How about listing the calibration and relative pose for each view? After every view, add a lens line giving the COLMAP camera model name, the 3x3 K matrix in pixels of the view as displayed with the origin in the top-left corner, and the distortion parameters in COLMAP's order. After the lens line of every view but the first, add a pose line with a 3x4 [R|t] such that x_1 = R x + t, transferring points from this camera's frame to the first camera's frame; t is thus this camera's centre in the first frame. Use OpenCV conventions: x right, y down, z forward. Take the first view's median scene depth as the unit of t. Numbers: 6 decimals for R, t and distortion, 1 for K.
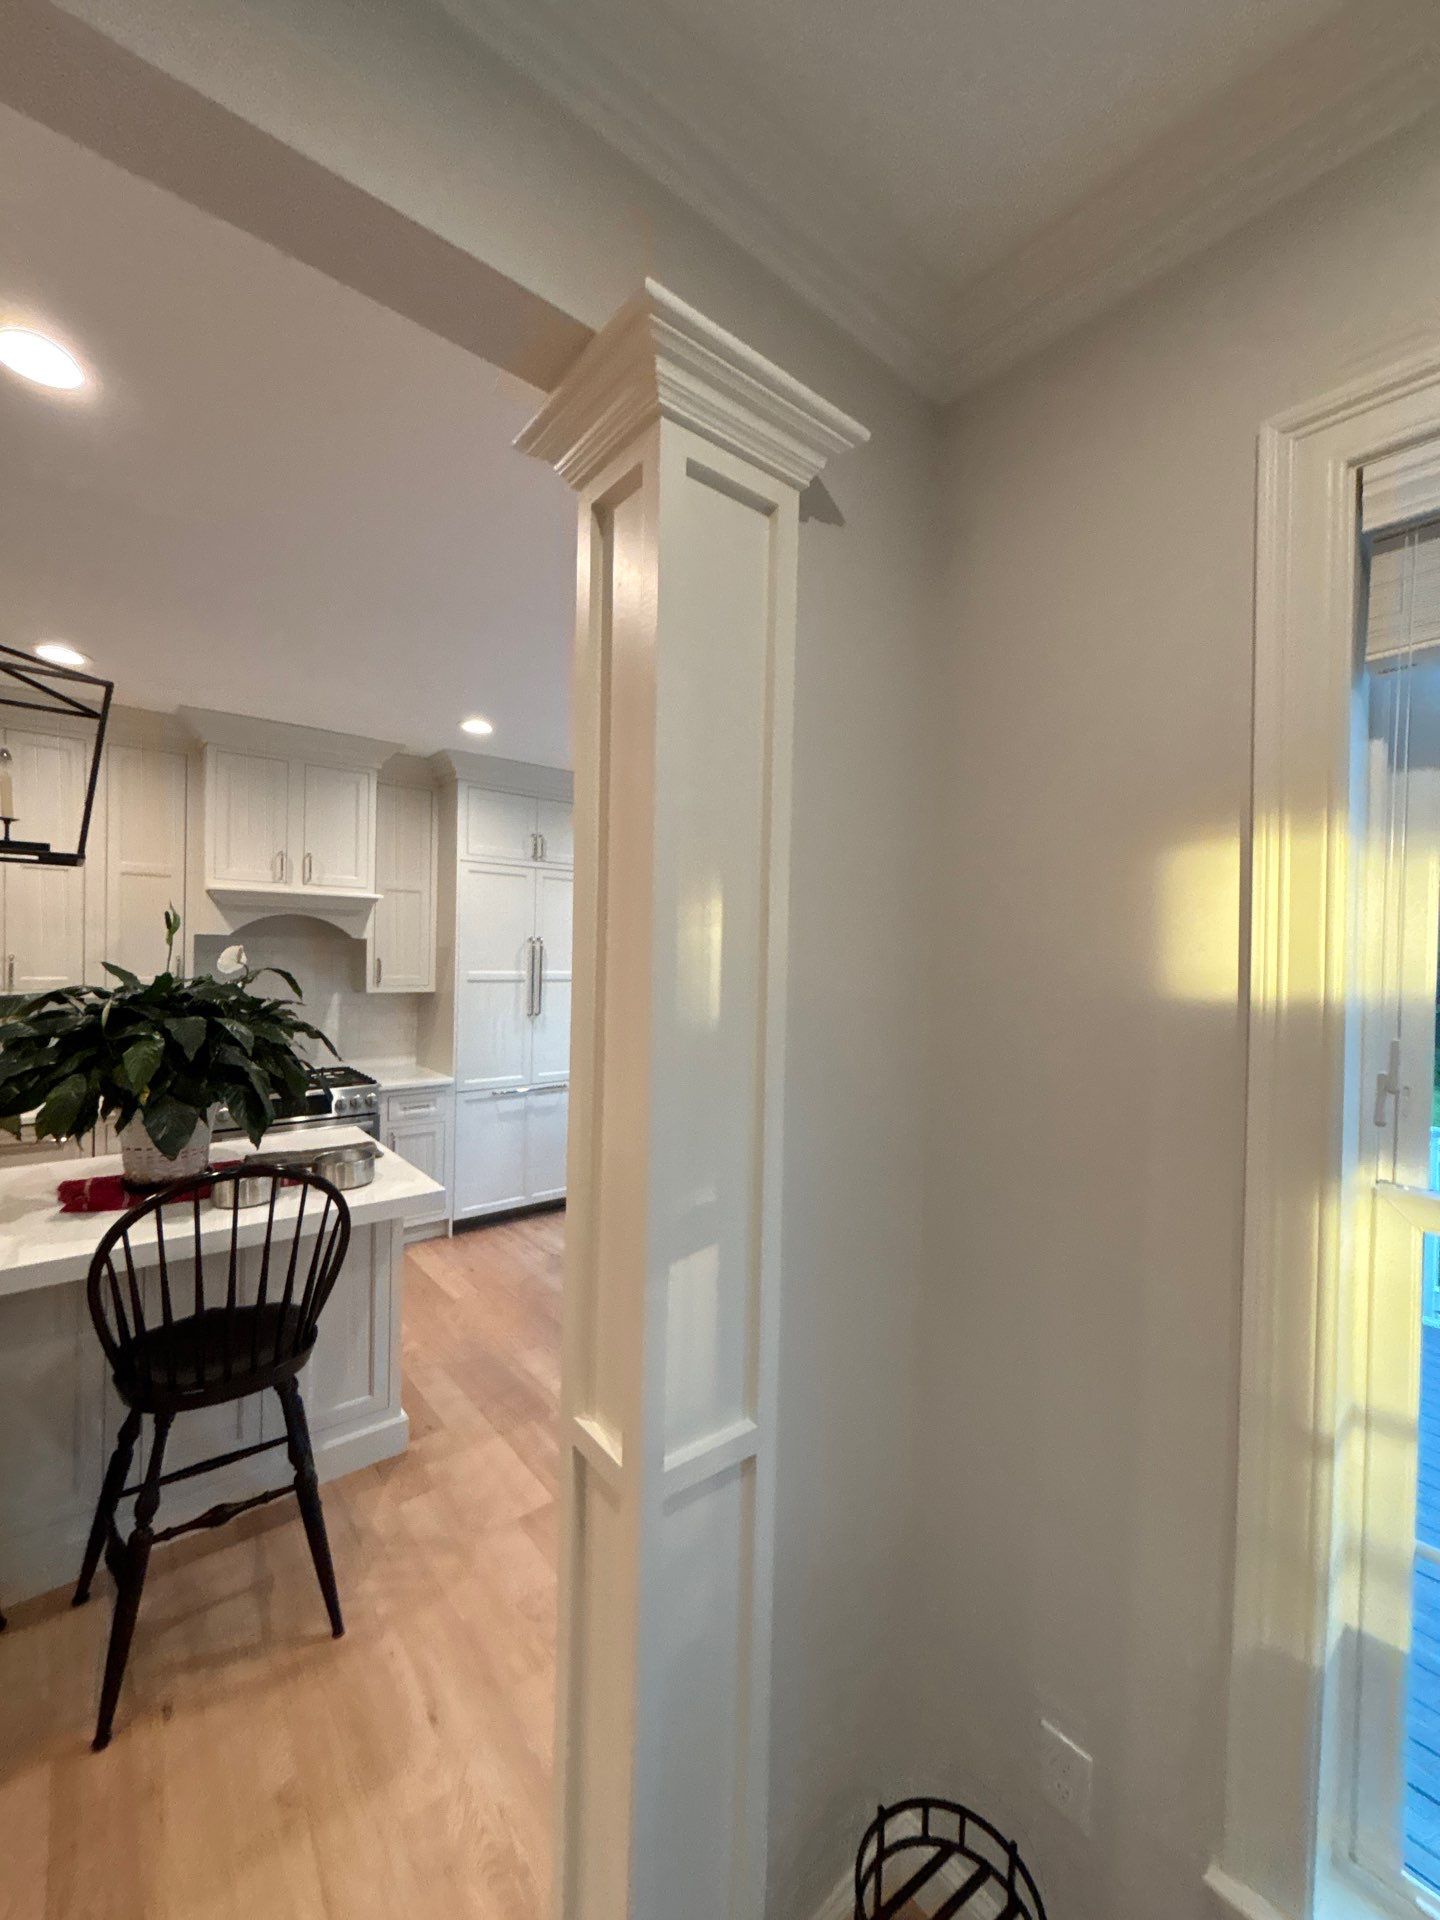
lens RADIAL K [[769.4, 0, 721.6], [0, 769.4, 959.0], [0, 0, 1]] dist [0.000158, -0.000435]
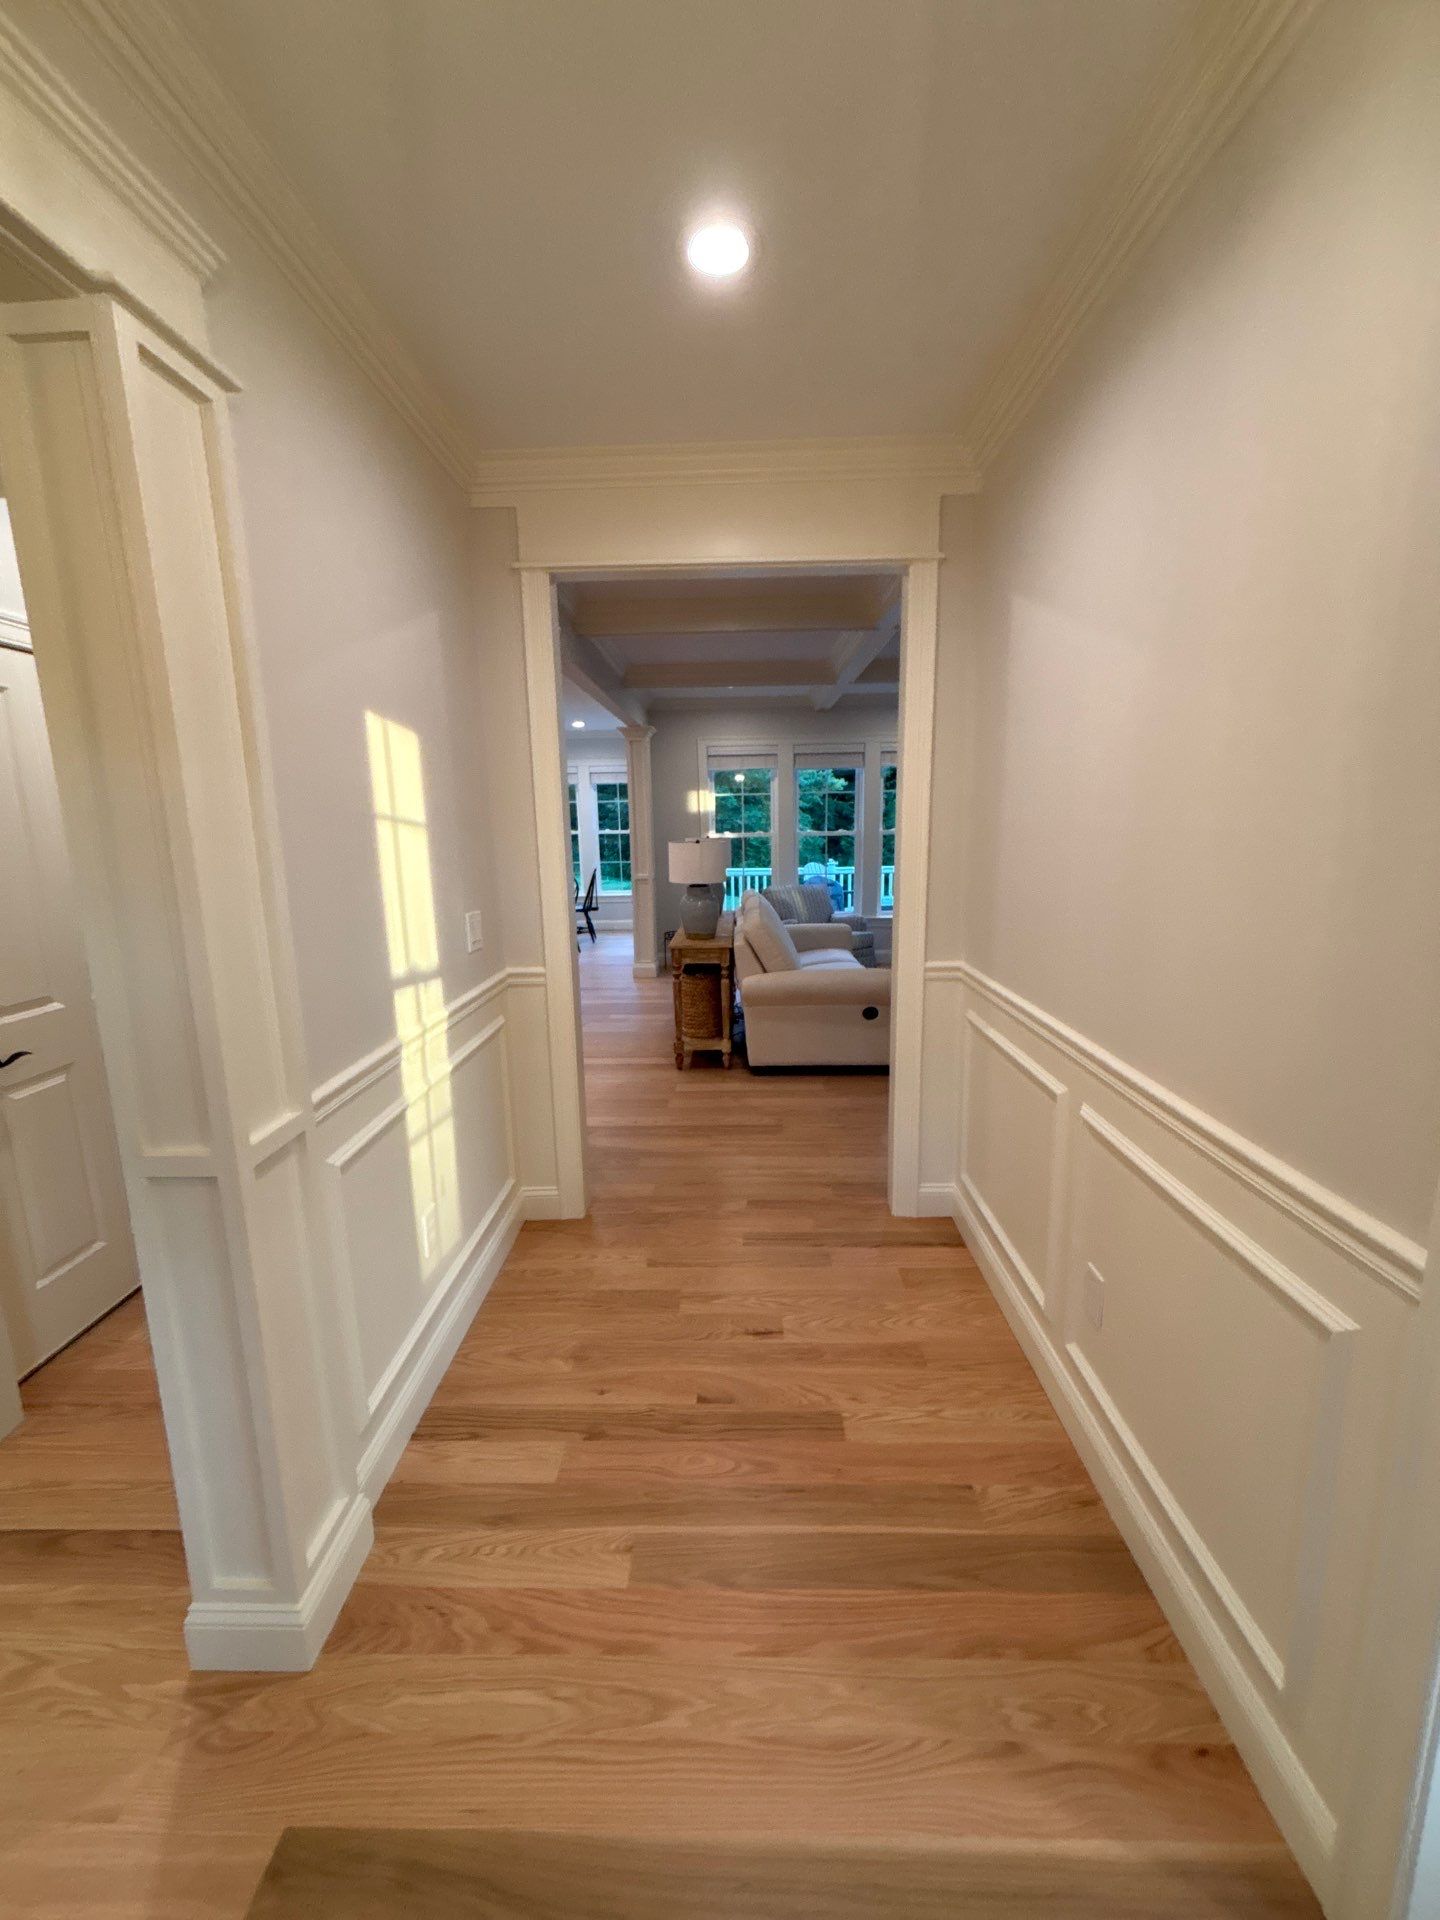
lens RADIAL K [[768.7, 0, 718.8], [0, 768.7, 957.1], [0, 0, 1]] dist [-0.008668, 0.002835]
pose [[0.654022, -0.160201, 0.739318, -5.224843], [0.028177, 0.981800, 0.187818, 0.037236], [-0.755951, -0.102006, 0.646632, -4.390962]]
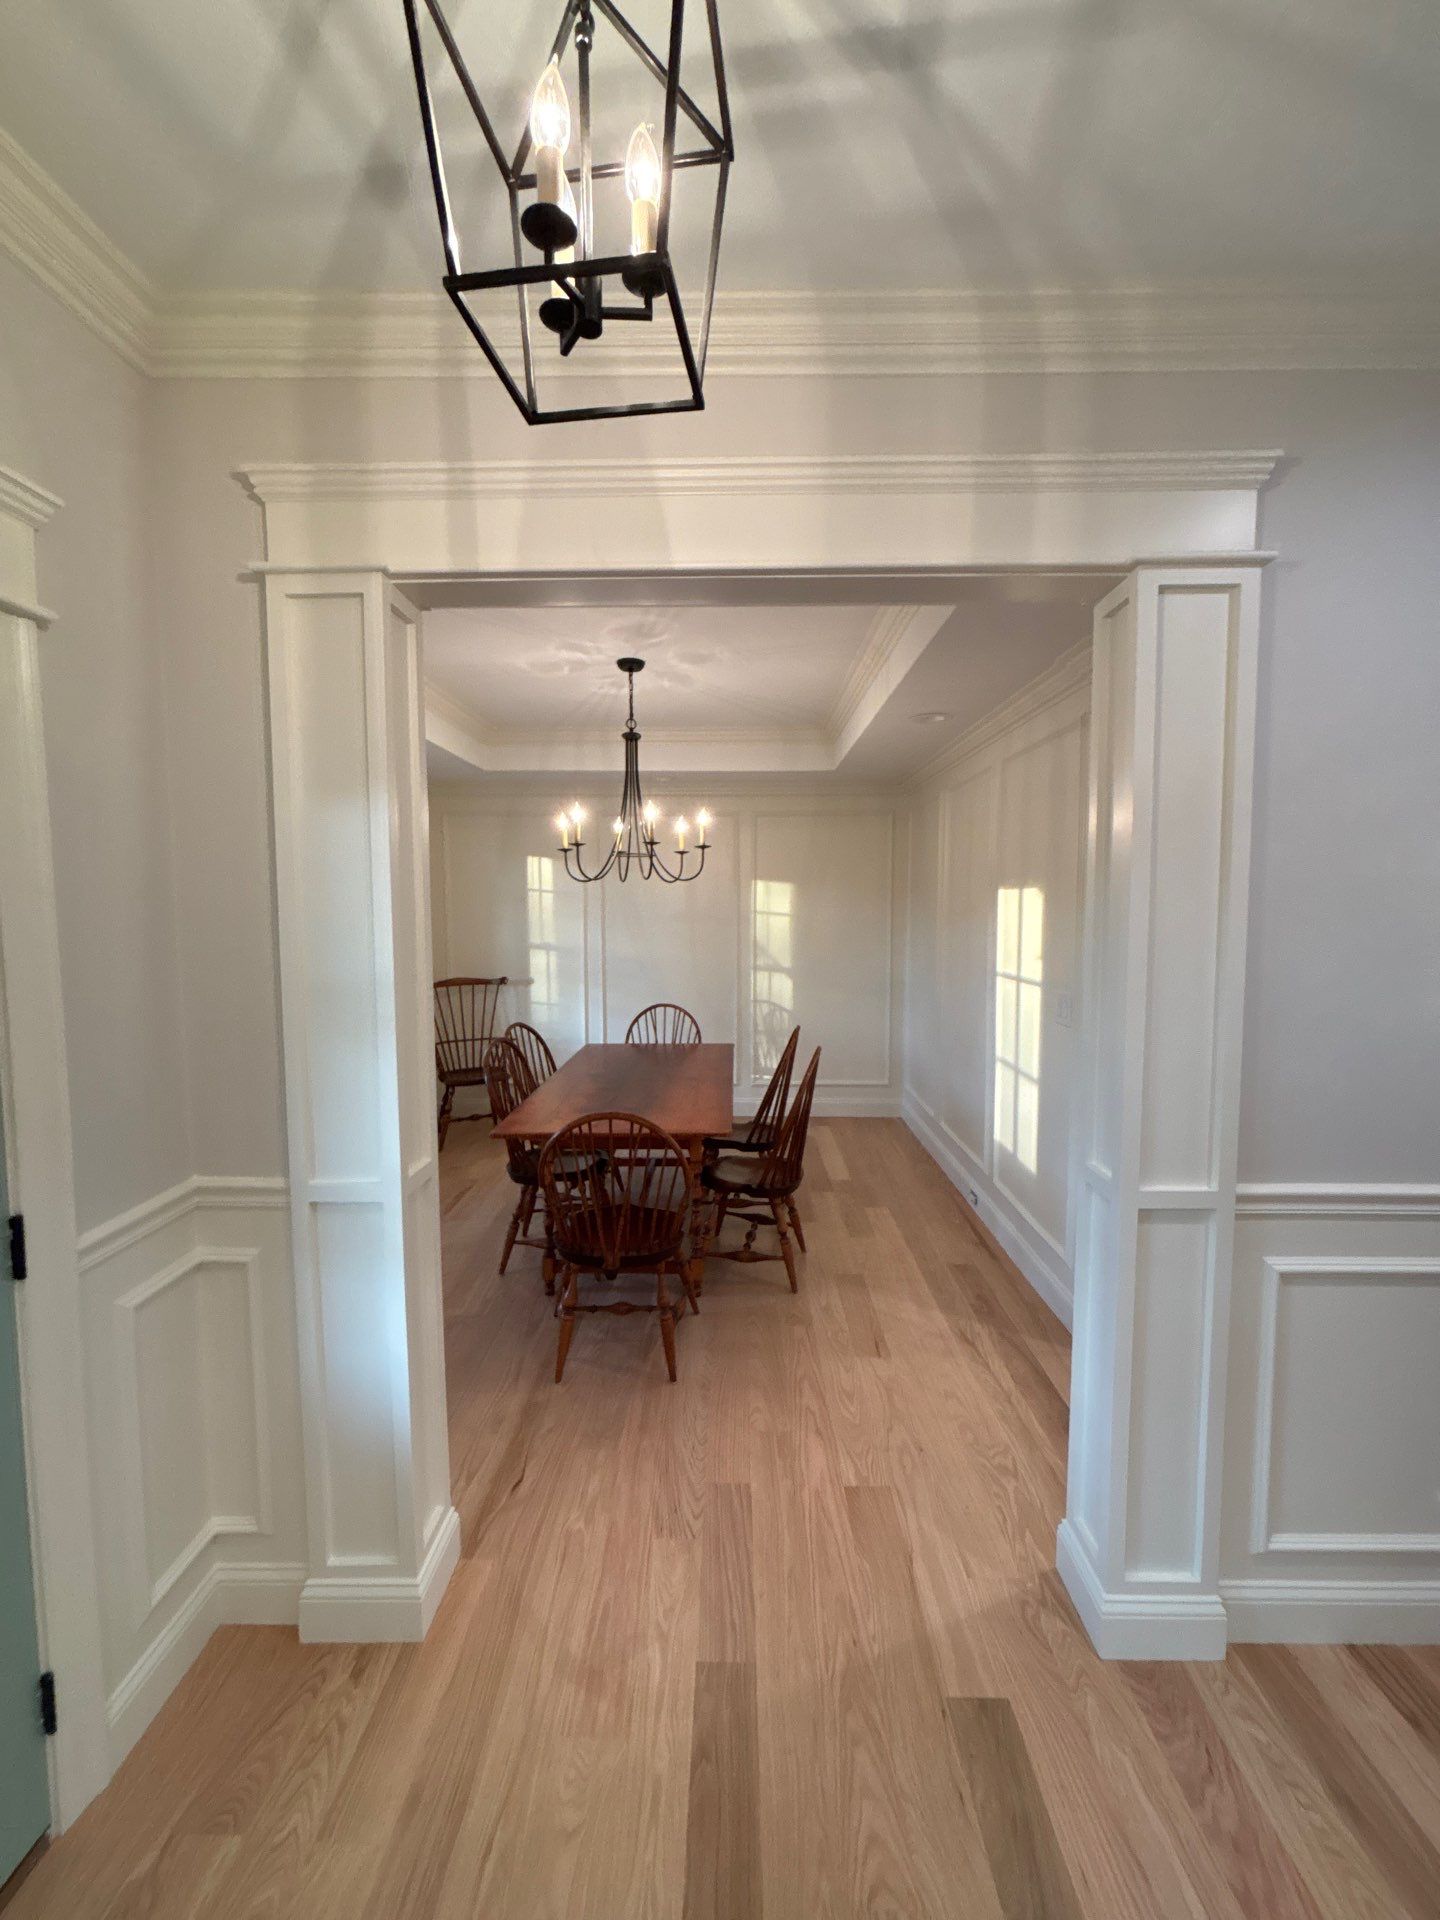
lens RADIAL K [[768.7, 0, 718.8], [0, 768.7, 957.1], [0, 0, 1]] dist [-0.008668, 0.002835]
pose [[0.753676, 0.025192, -0.656763, -4.445998], [0.016421, 0.998232, 0.057133, -0.013885], [0.657040, -0.053845, 0.751930, -4.720529]]
